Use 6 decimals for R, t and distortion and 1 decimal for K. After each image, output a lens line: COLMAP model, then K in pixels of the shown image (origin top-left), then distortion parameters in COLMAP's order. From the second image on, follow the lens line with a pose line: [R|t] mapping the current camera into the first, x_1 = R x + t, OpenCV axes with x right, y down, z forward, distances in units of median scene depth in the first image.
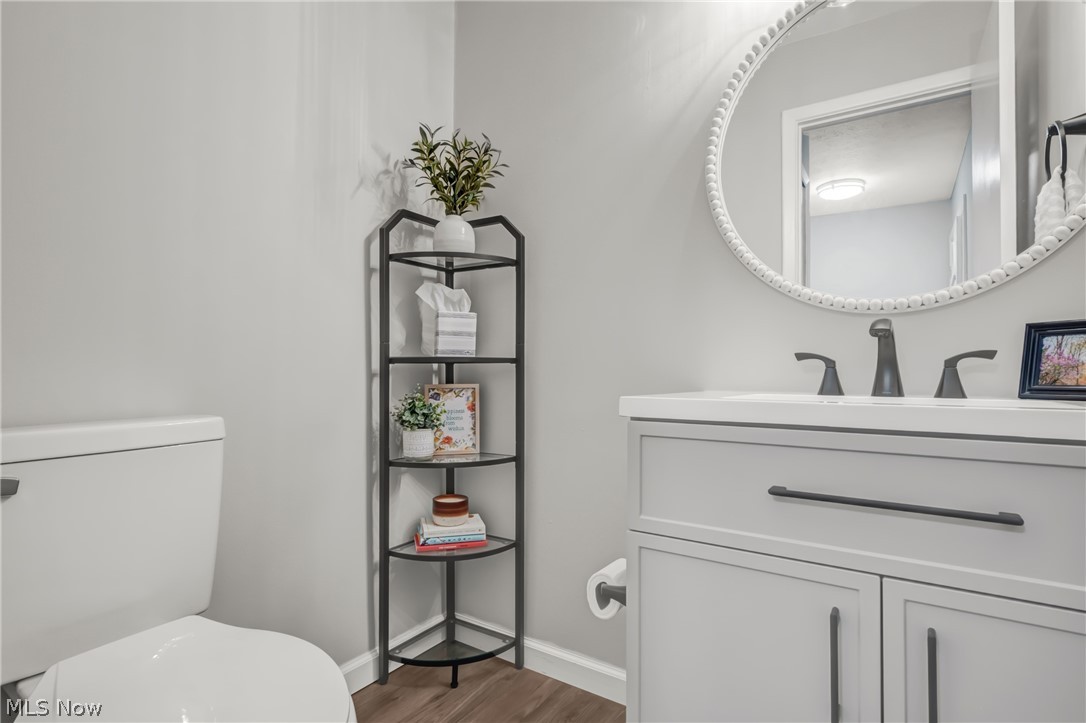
lens RADIAL K [[550.1, 0, 537.4], [0, 550.1, 360.0], [0, 0, 1]] dist [-0.003375, -0.001218]
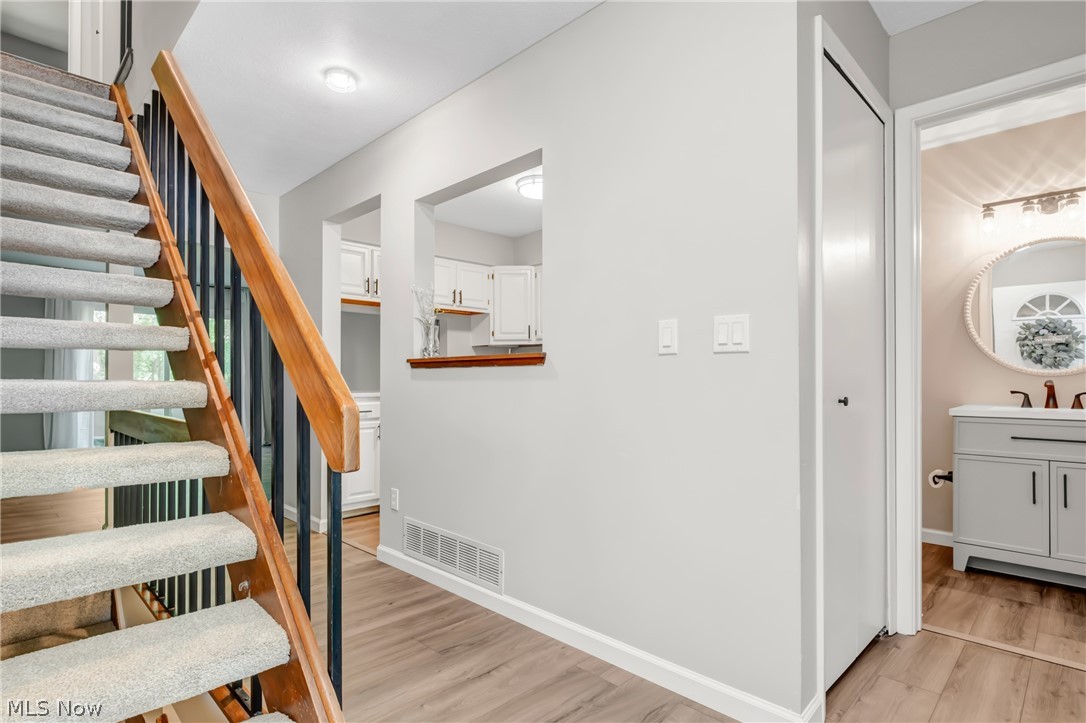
lens RADIAL K [[550.1, 0, 547.3], [0, 550.1, 370.4], [0, 0, 1]] dist [-0.003375, -0.001218]
pose [[0.983956, -0.013798, -0.177877, -1.319128], [0.016653, 0.999755, 0.014569, -0.199811], [0.177633, -0.017297, 0.983945, -2.088112]]
